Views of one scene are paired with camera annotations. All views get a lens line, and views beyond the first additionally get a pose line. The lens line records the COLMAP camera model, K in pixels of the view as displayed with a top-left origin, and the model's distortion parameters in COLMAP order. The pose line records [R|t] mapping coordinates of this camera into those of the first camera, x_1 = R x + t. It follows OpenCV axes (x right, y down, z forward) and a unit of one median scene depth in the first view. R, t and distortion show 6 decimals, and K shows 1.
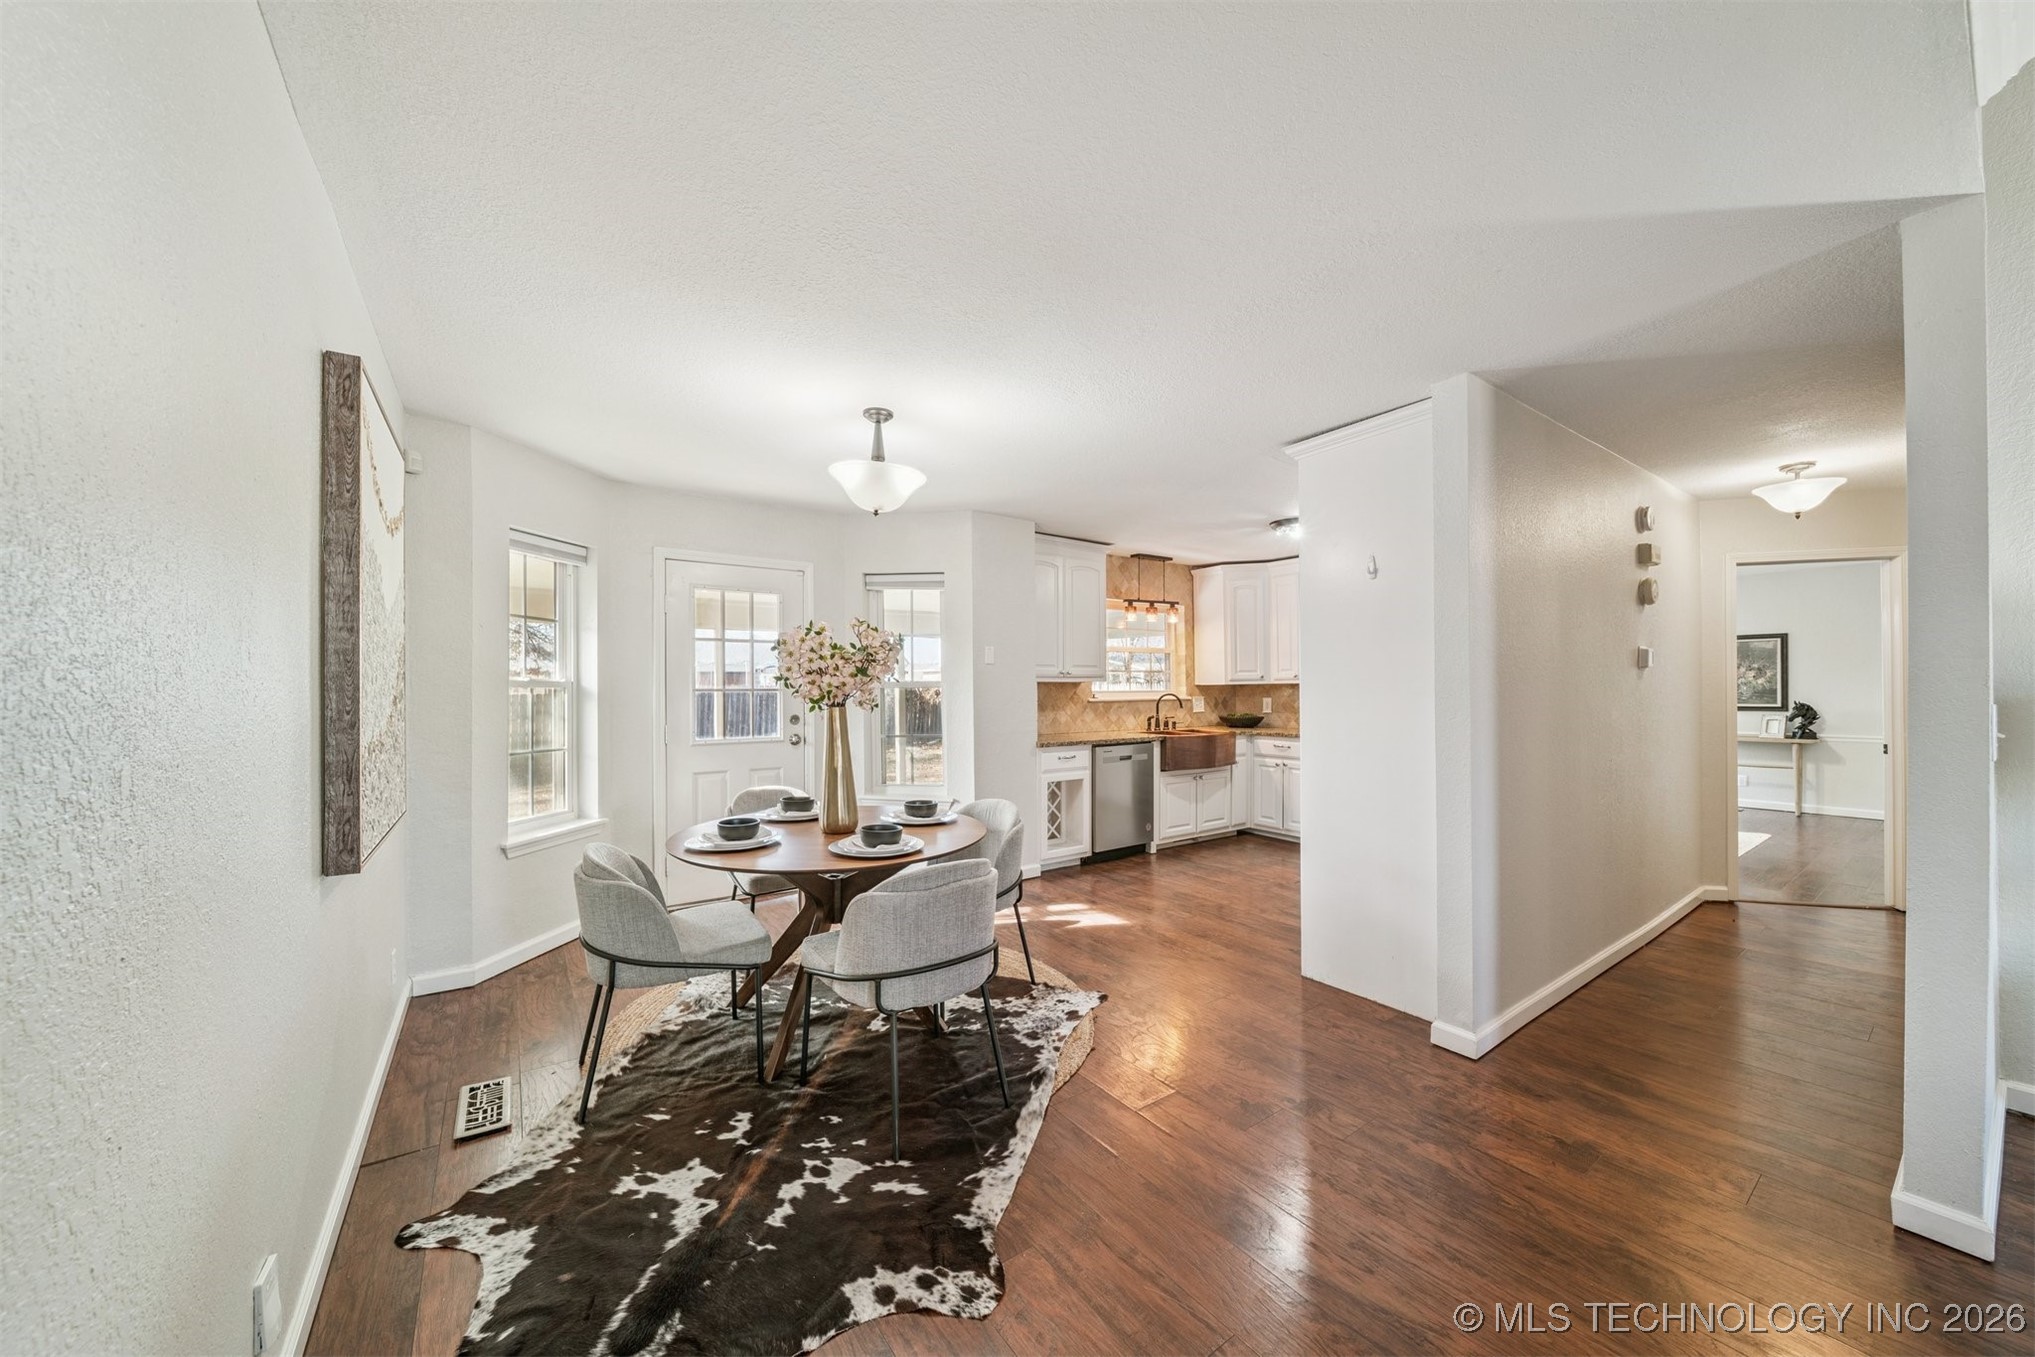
lens RADIAL K [[717.9, 0, 1022.6], [0, 717.9, 683.7], [0, 0, 1]] dist [-0.001570, -0.001640]
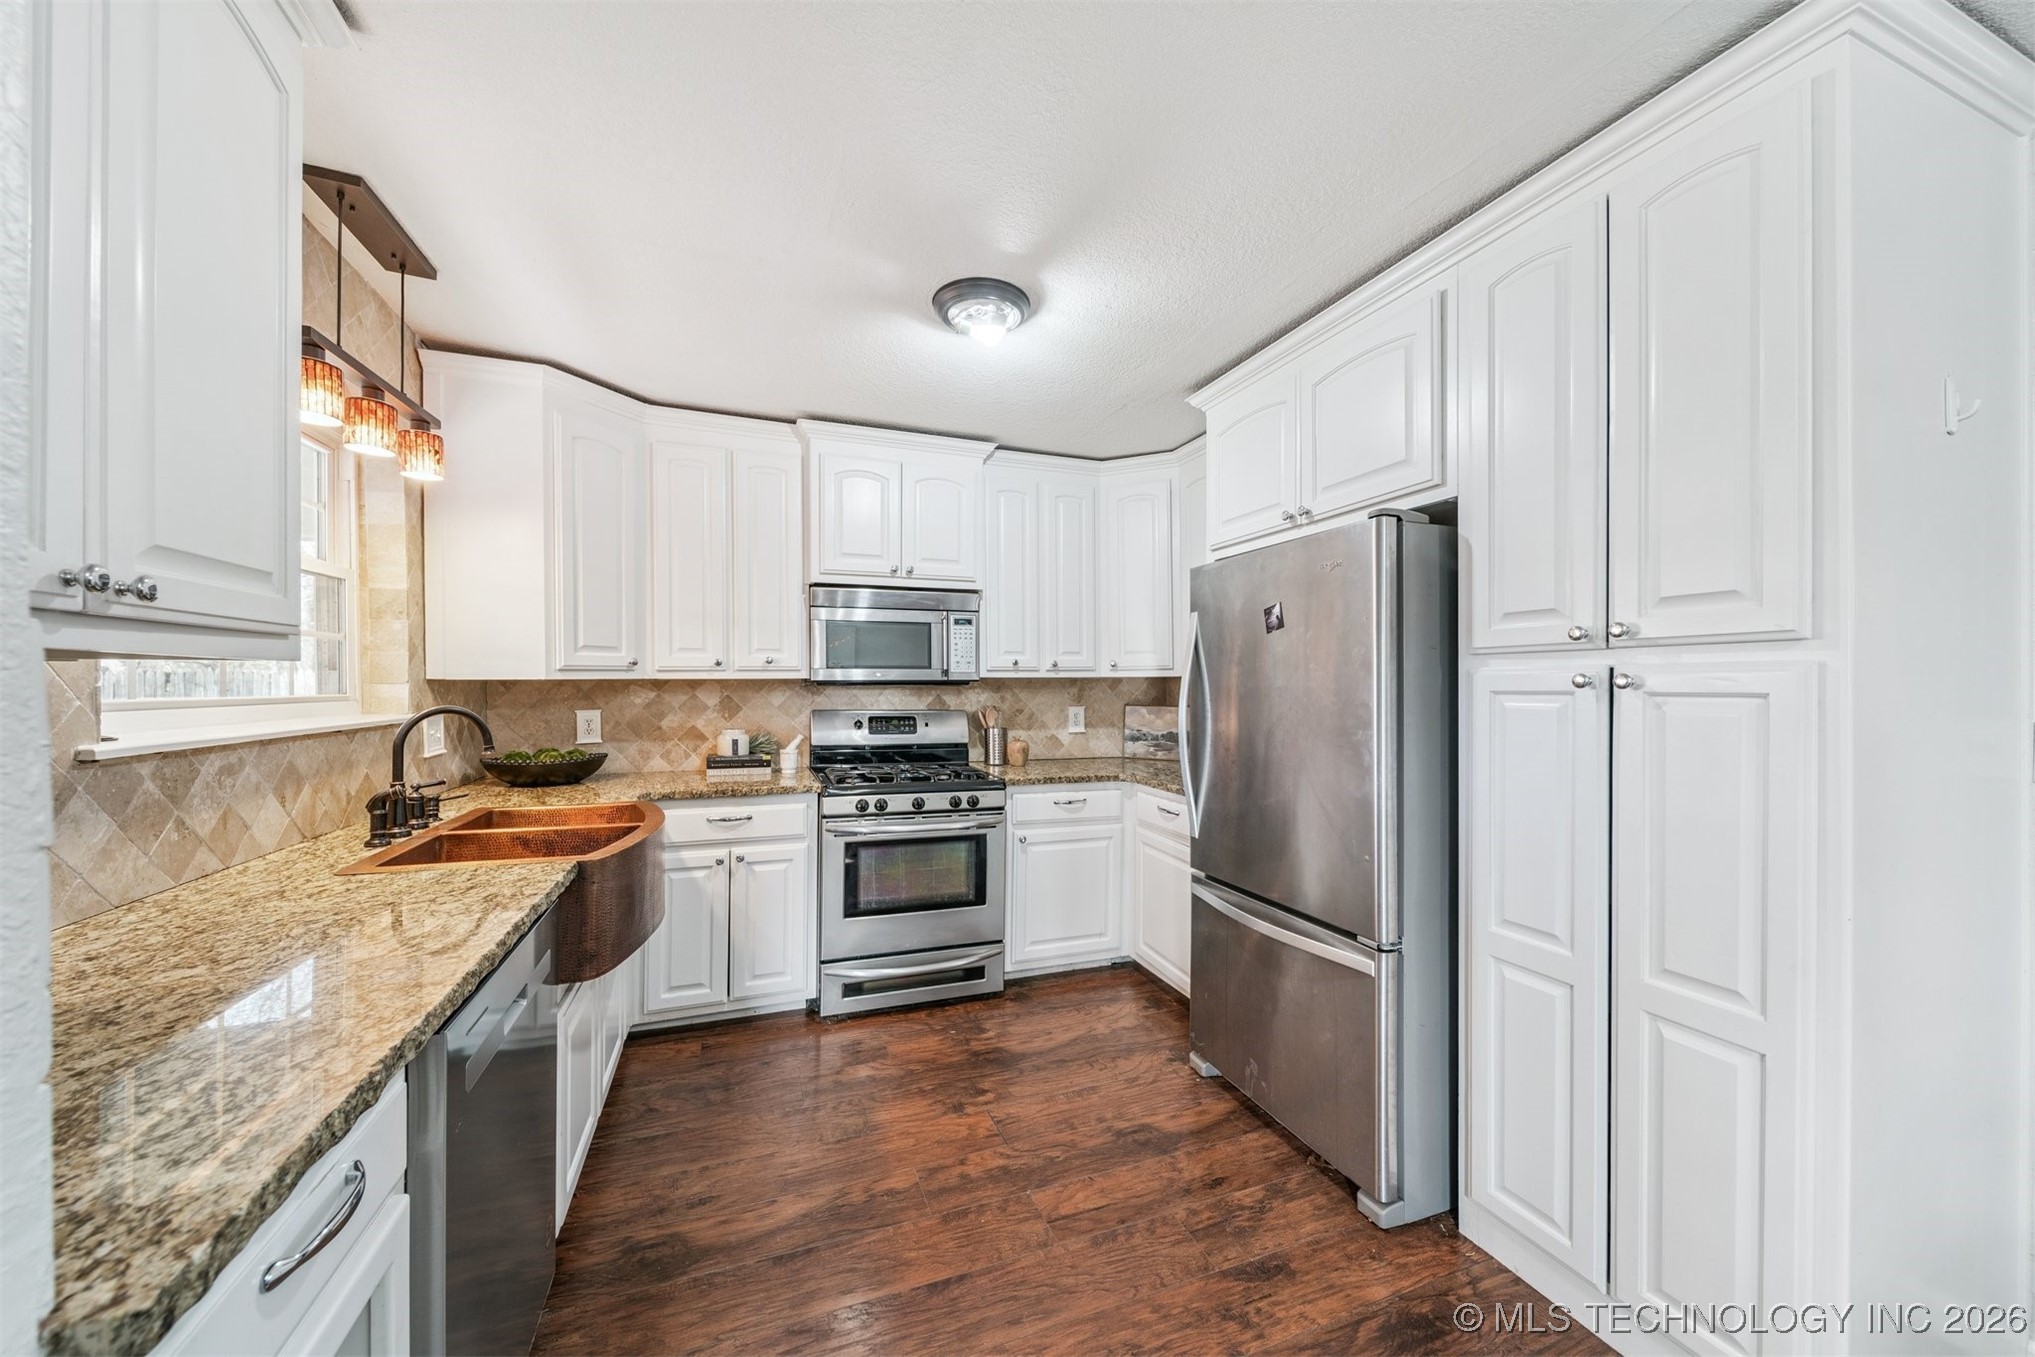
lens RADIAL K [[717.9, 0, 1021.6], [0, 717.9, 686.5], [0, 0, 1]] dist [-0.001570, -0.001640]
pose [[0.260258, 0.002144, 0.965537, -0.031098], [-0.008411, 0.999965, 0.000047, 0.003463], [-0.965502, -0.008133, 0.260267, 0.851139]]
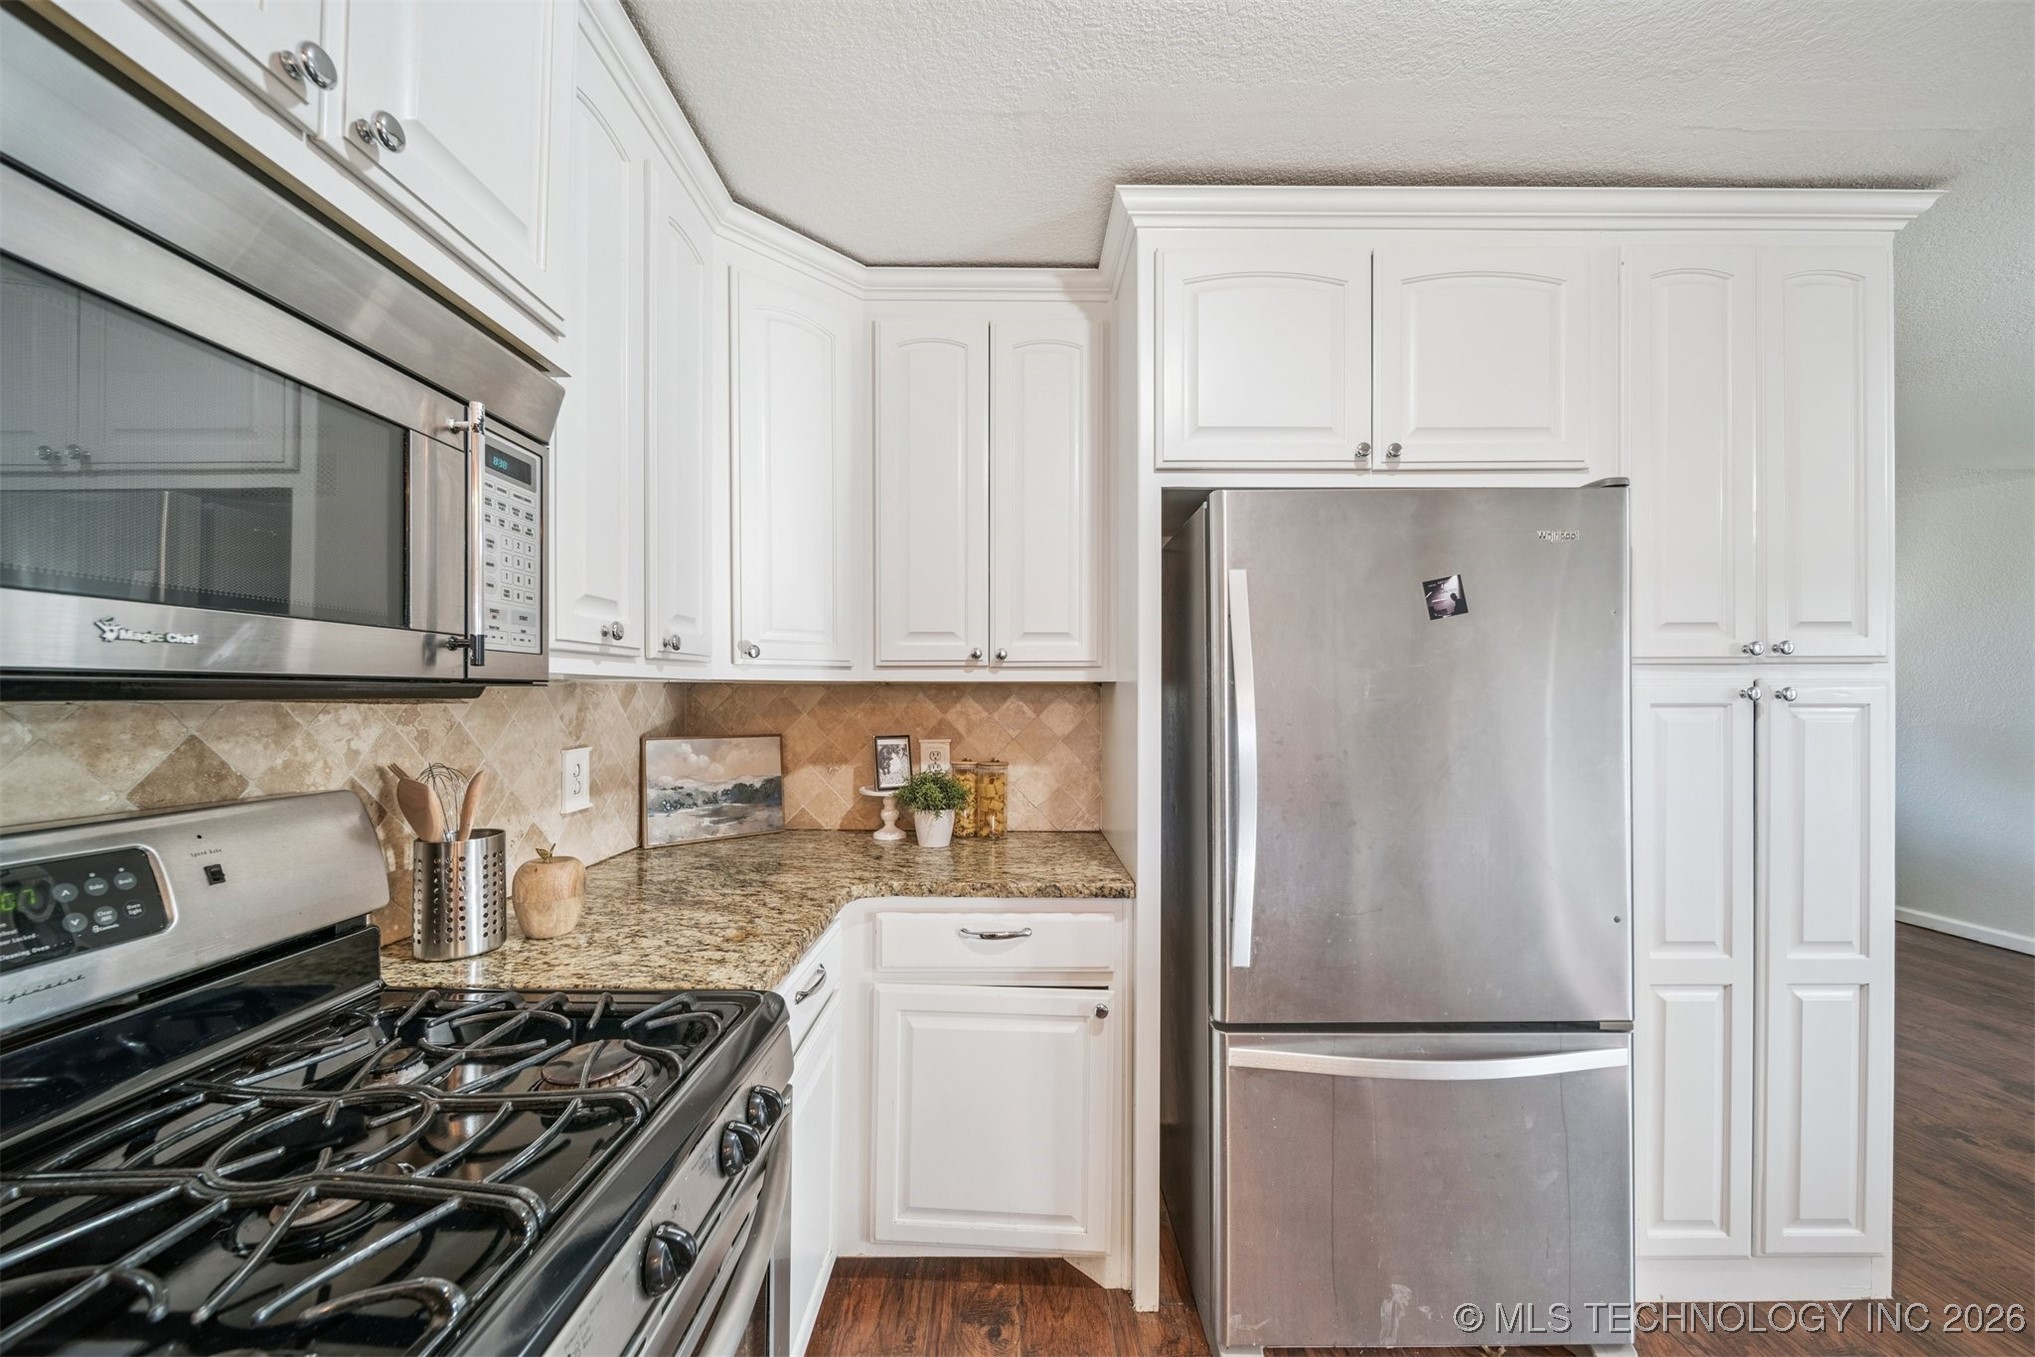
lens RADIAL K [[717.9, 0, 1009.9], [0, 717.9, 698.5], [0, 0, 1]] dist [-0.001570, -0.001640]
pose [[-0.803642, 0.003686, 0.595102, 0.387221], [-0.000874, 0.999972, -0.007373, 0.003866], [-0.595113, -0.006445, -0.803616, 1.145814]]
